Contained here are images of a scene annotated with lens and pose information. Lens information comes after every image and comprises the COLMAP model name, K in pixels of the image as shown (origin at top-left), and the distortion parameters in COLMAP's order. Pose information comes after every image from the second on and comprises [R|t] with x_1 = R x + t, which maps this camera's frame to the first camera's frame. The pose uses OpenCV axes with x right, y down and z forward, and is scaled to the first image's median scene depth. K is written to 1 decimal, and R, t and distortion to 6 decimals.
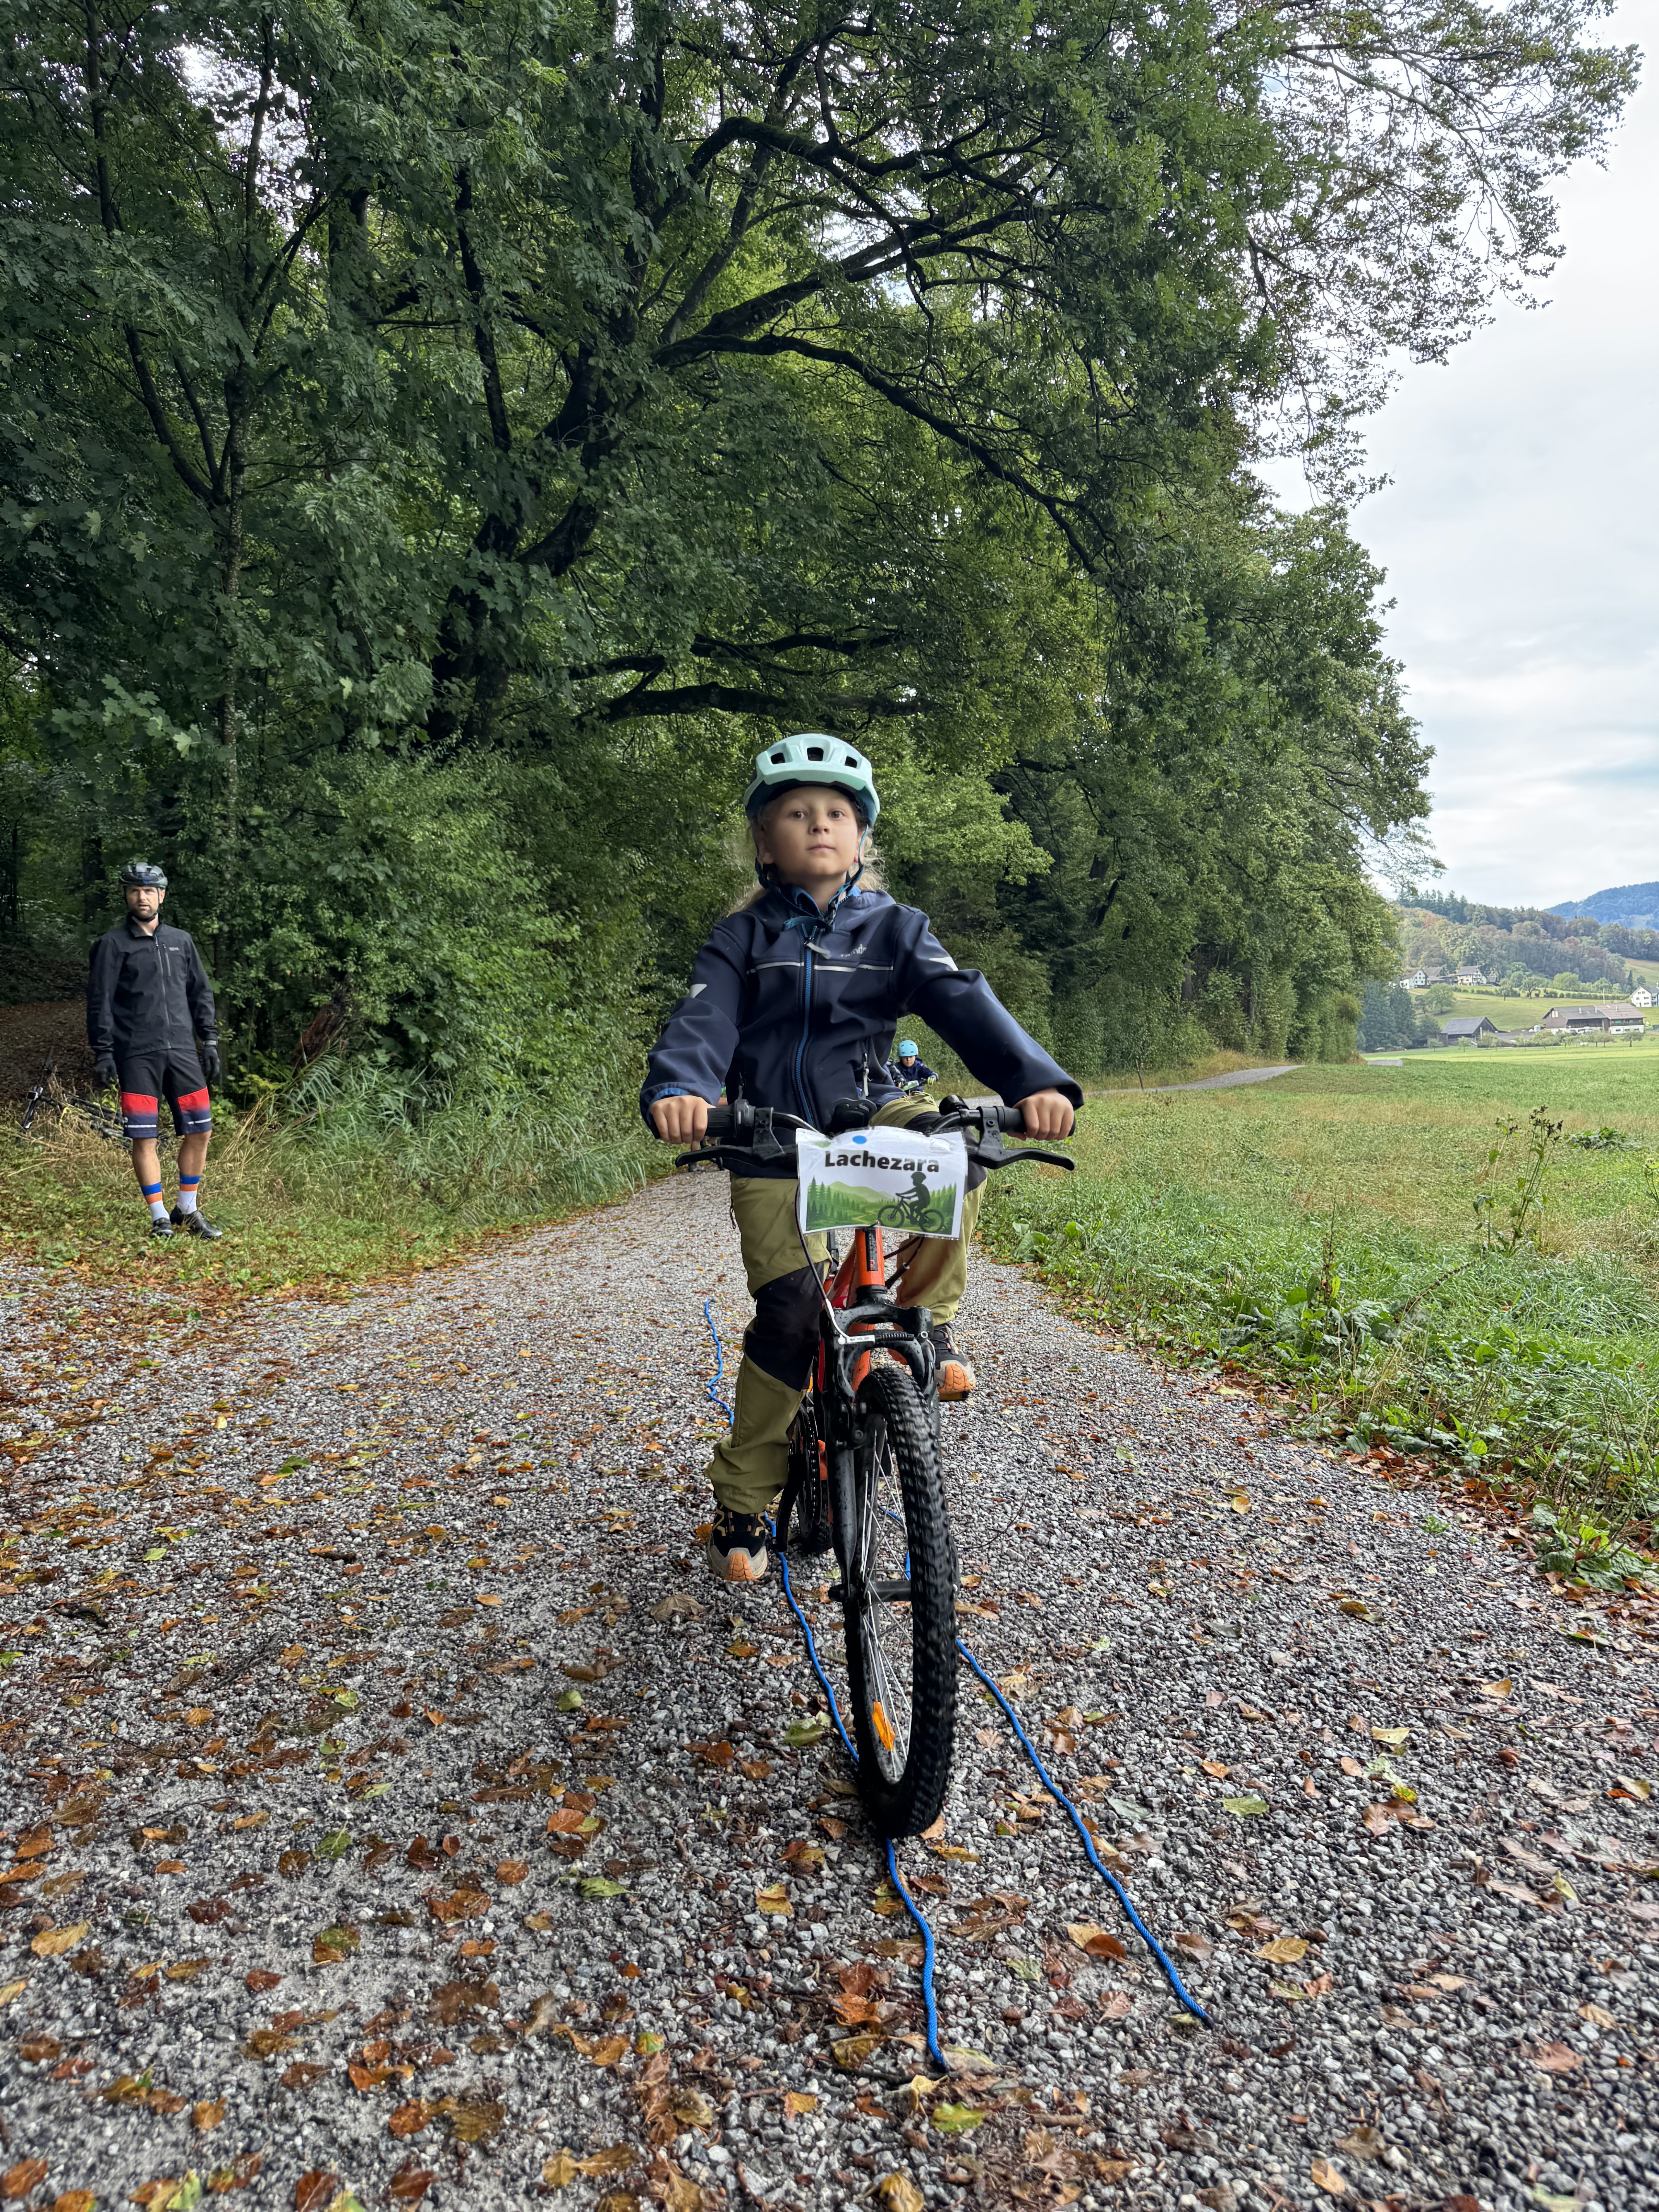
lens RADIAL K [[1550.1, 0, 813.8], [0, 1550.1, 1092.3], [0, 0, 1]] dist [0.007618, -0.013234]
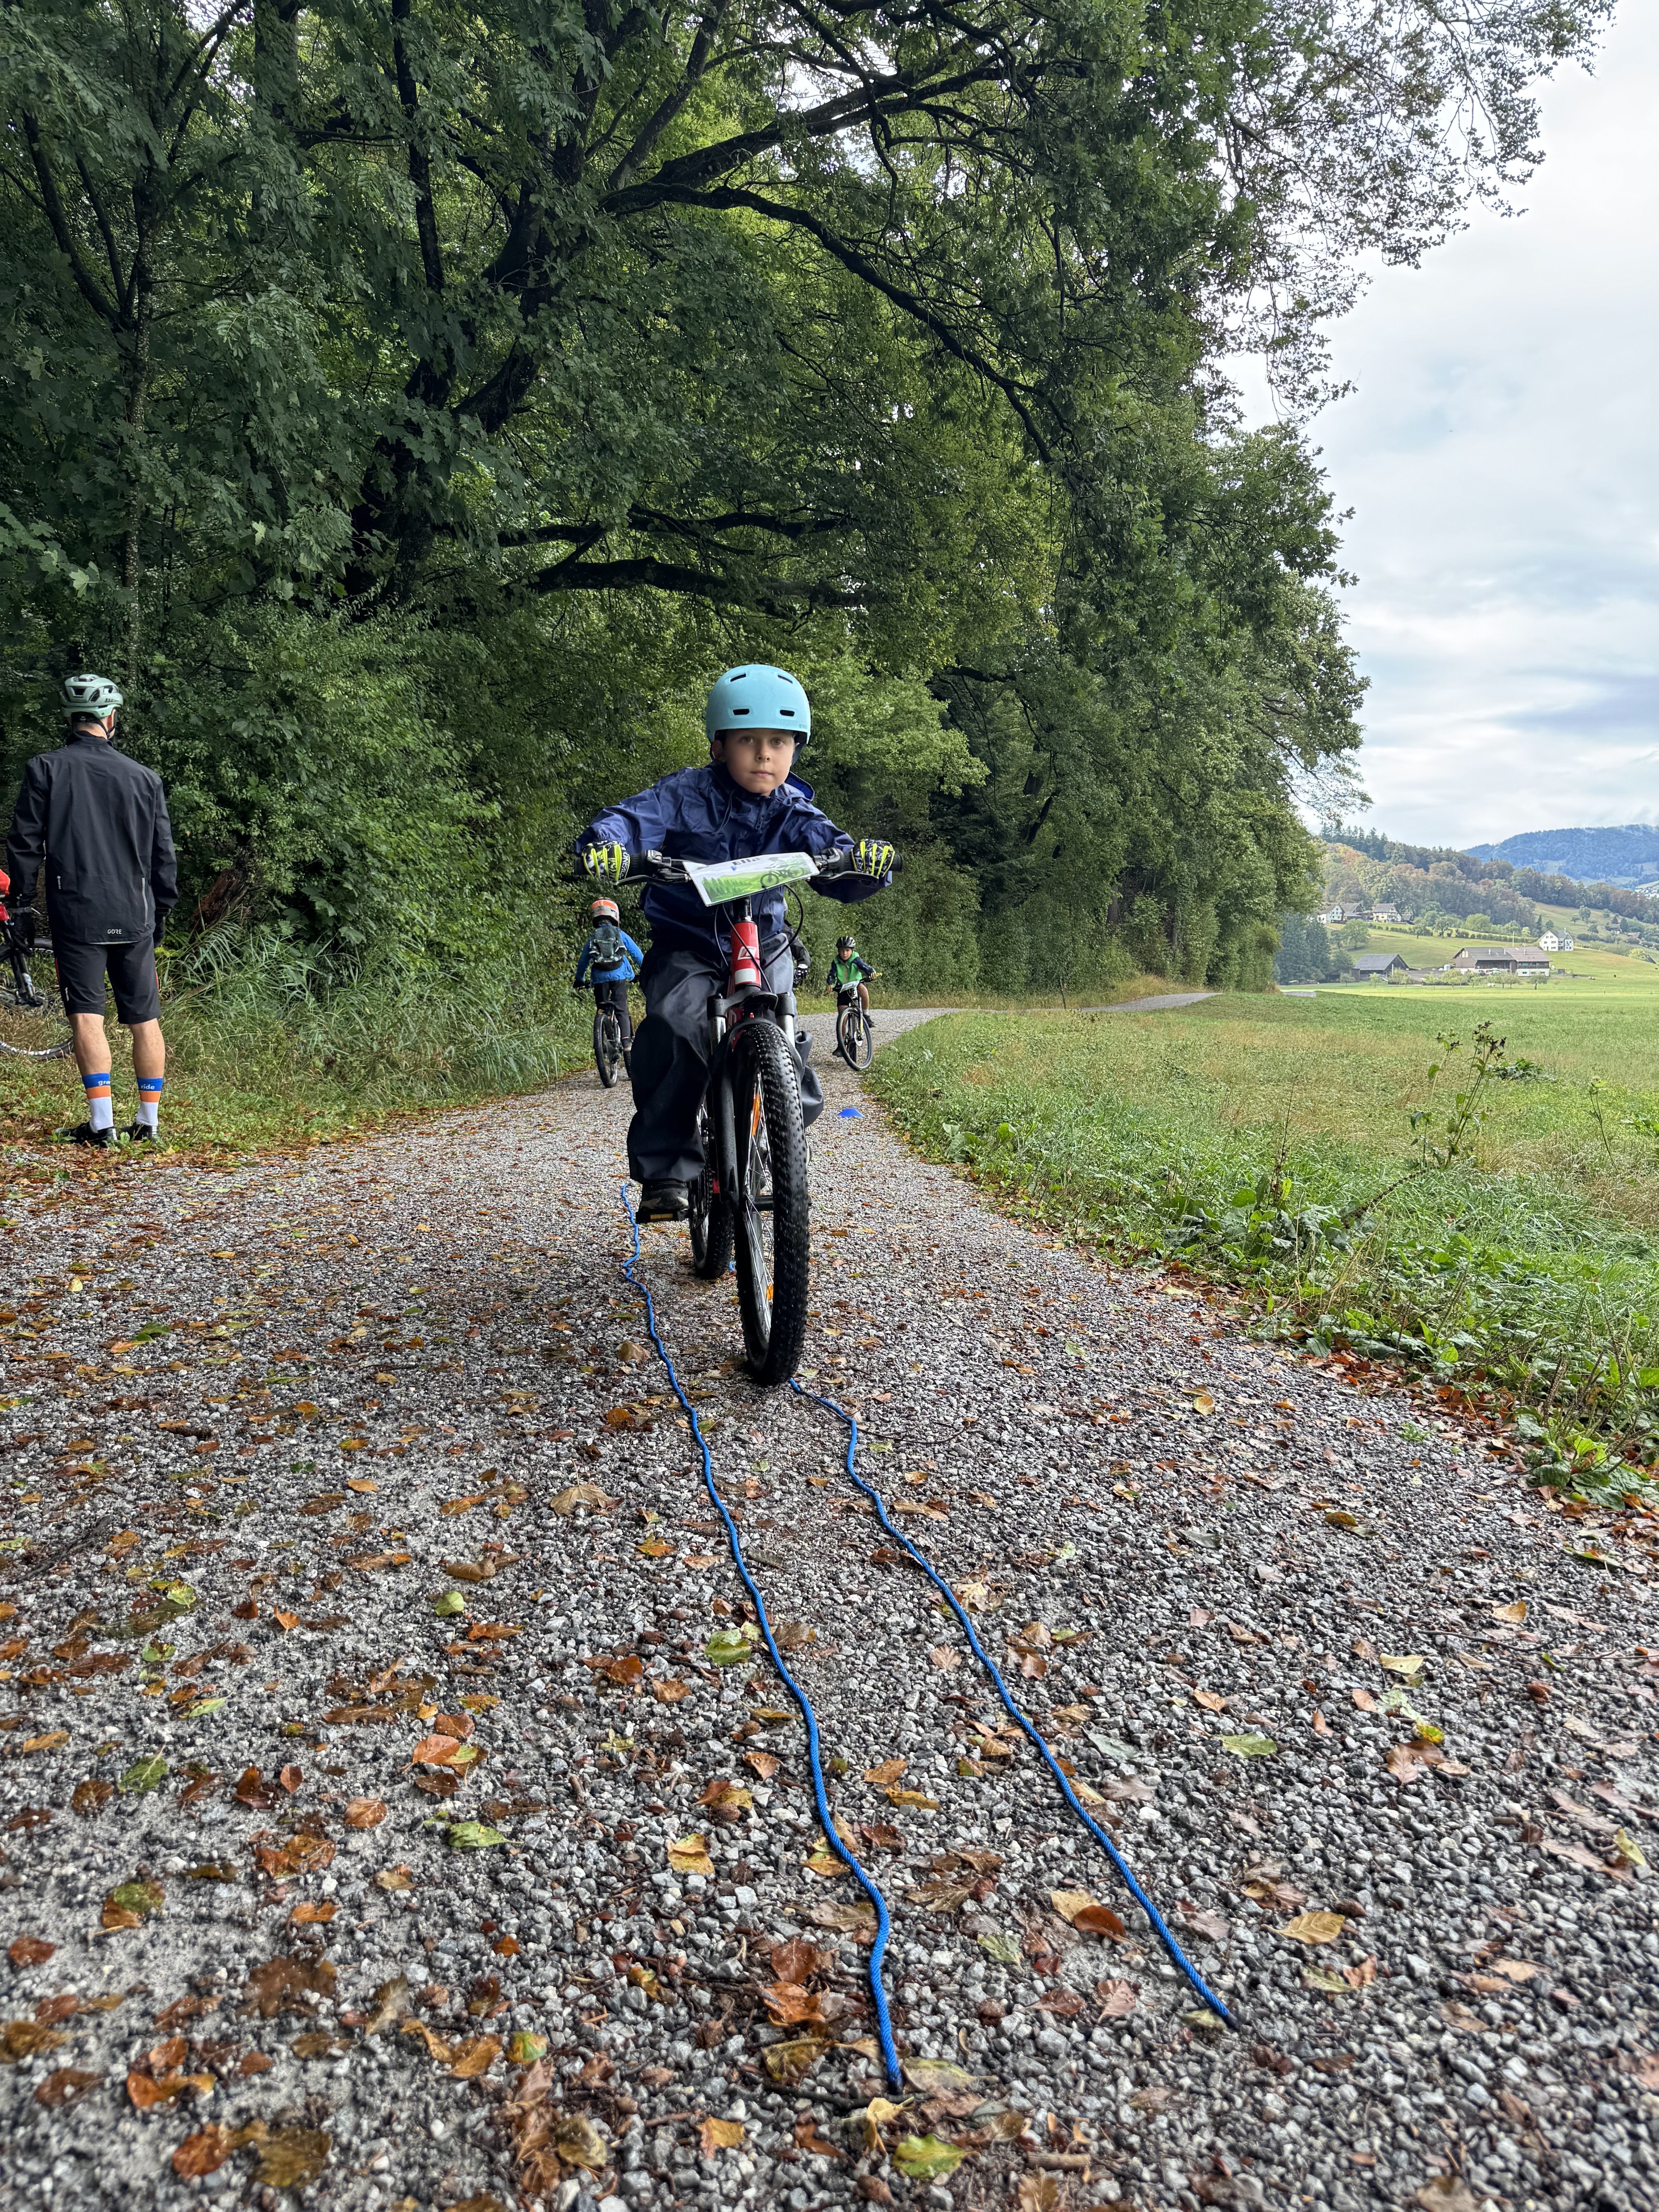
lens RADIAL K [[1549.6, 0, 813.2], [0, 1549.6, 1099.6], [0, 0, 1]] dist [-0.000946, -0.005463]
pose [[0.997838, 0.039137, 0.052793, -0.015130], [-0.042384, 0.997186, 0.061842, 0.058442], [-0.050224, -0.063946, 0.996689, 0.168968]]
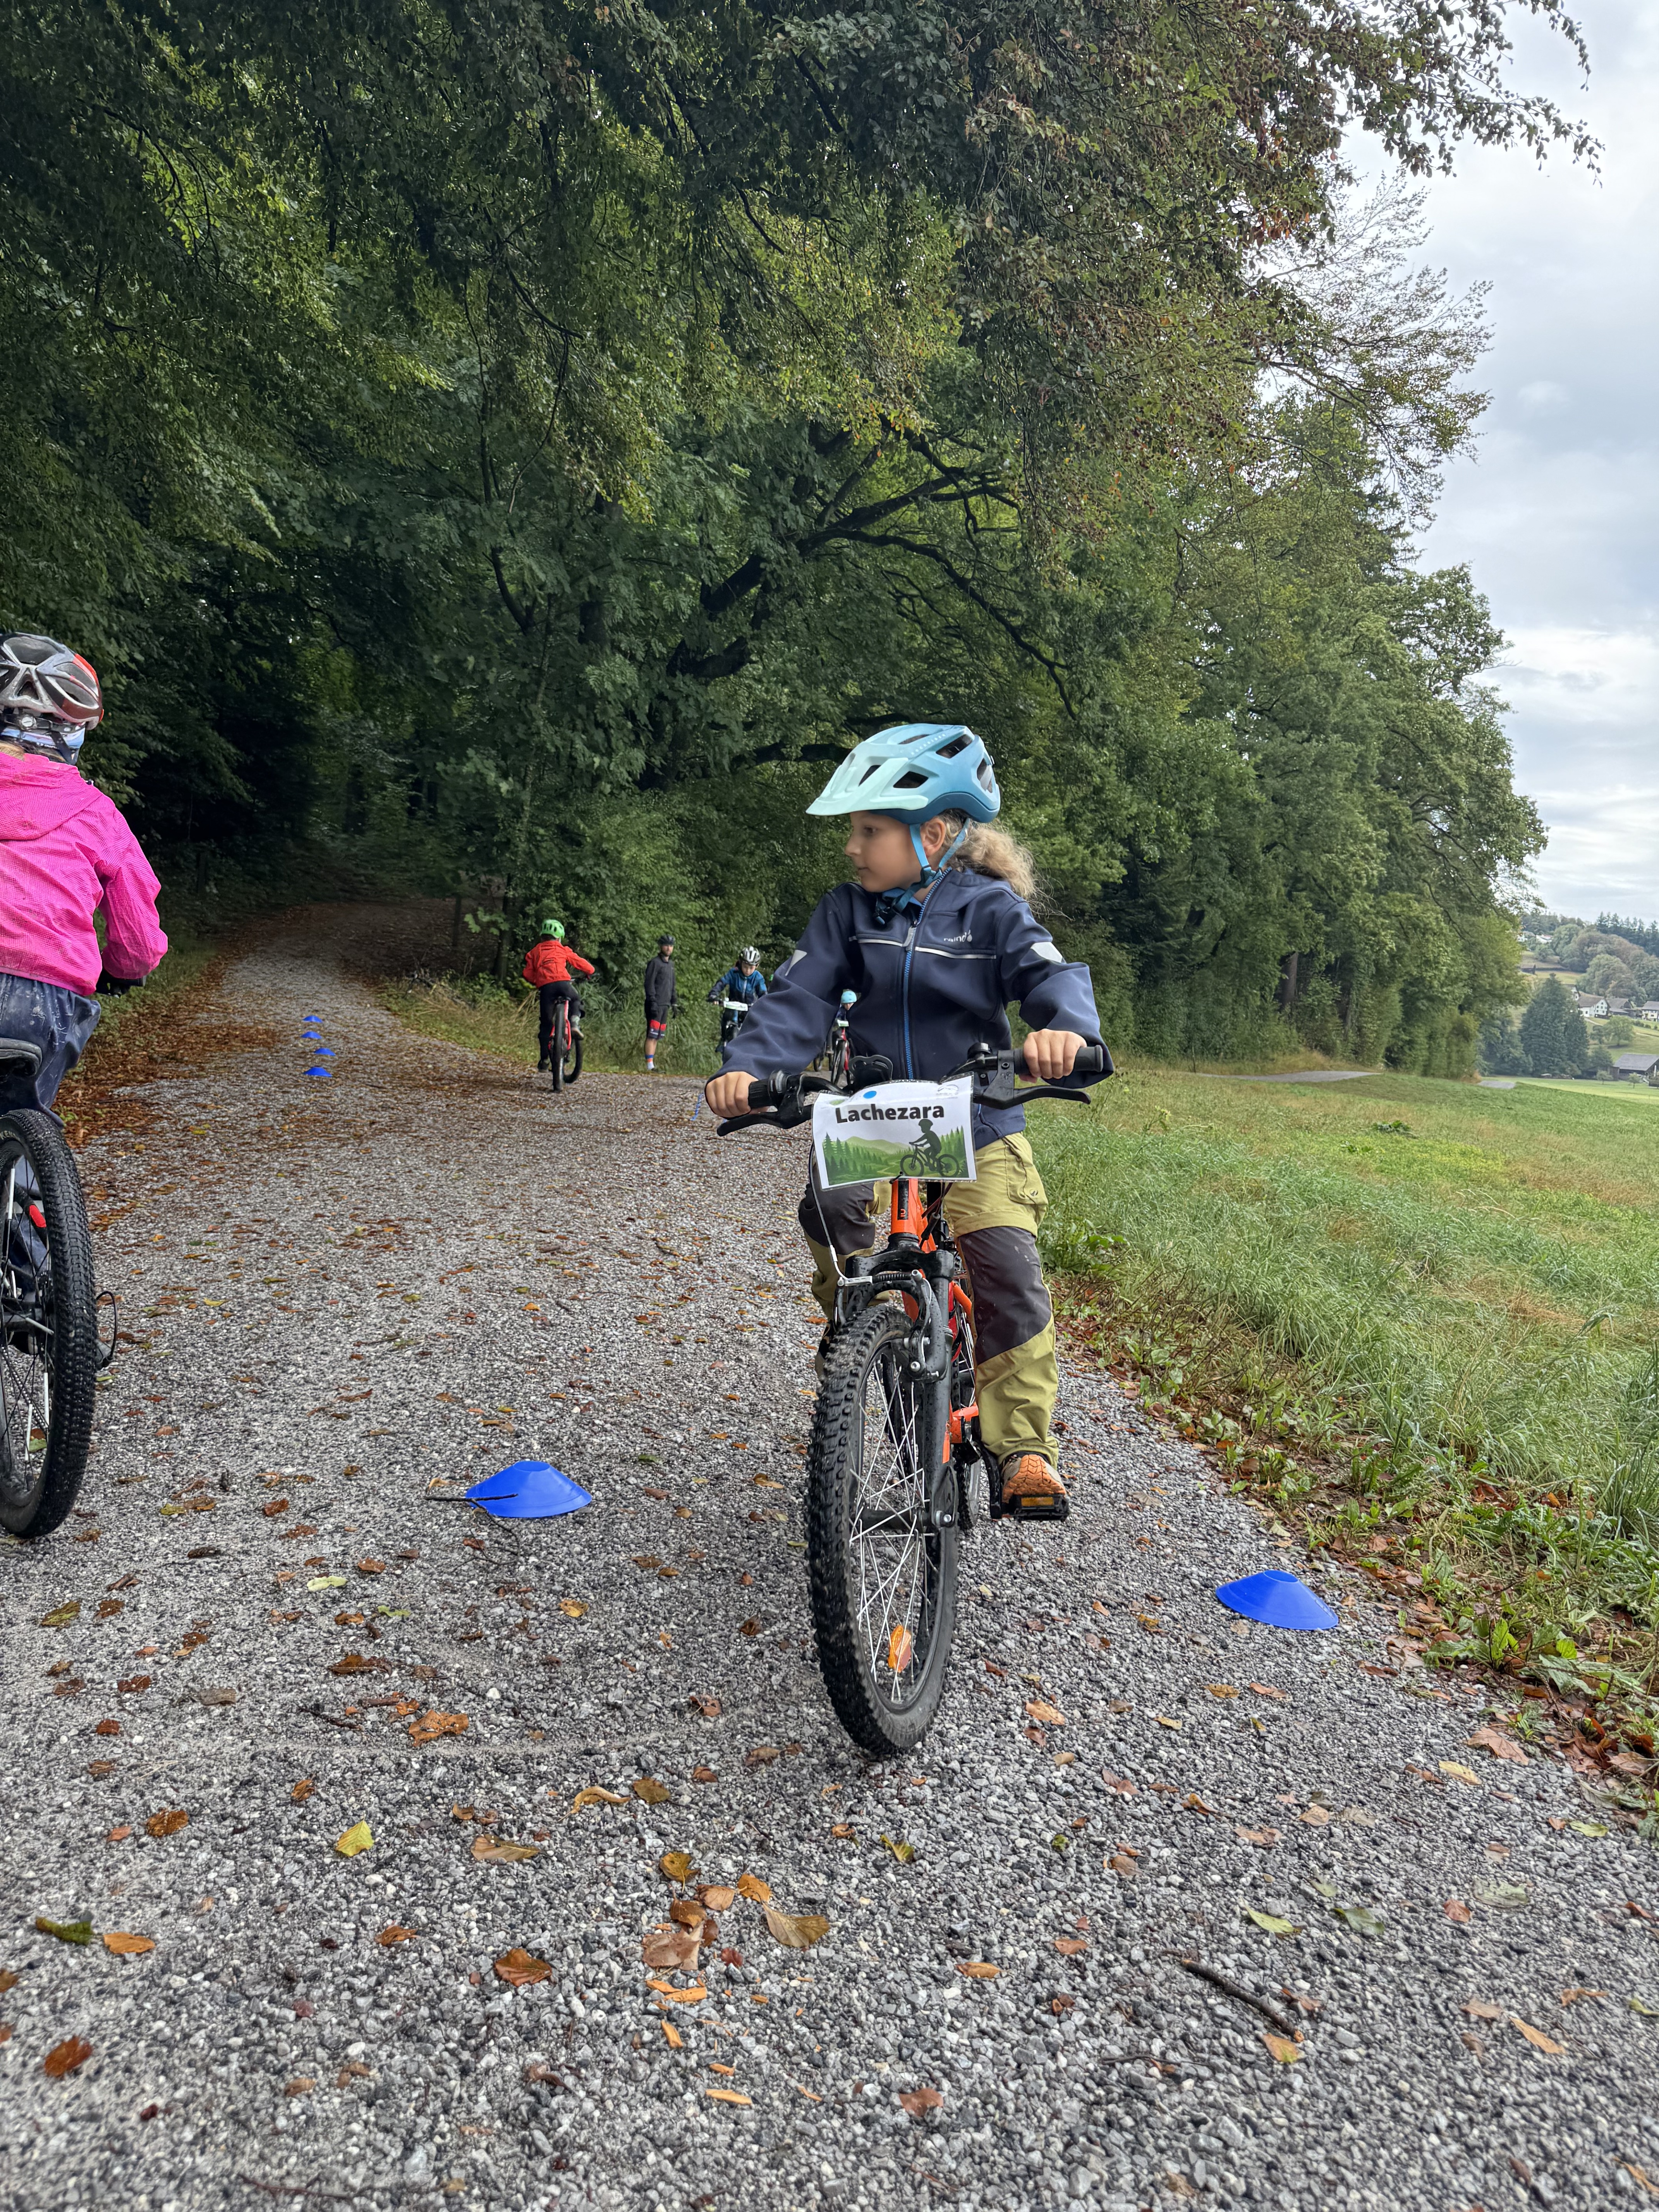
lens RADIAL K [[1554.3, 0, 841.1], [0, 1554.3, 1115.7], [0, 0, 1]] dist [0.006395, -0.009528]
pose [[0.989295, 0.126387, -0.072956, 0.914378], [-0.122706, 0.991031, 0.052914, 0.032742], [0.078989, -0.043396, 0.995930, -4.540186]]
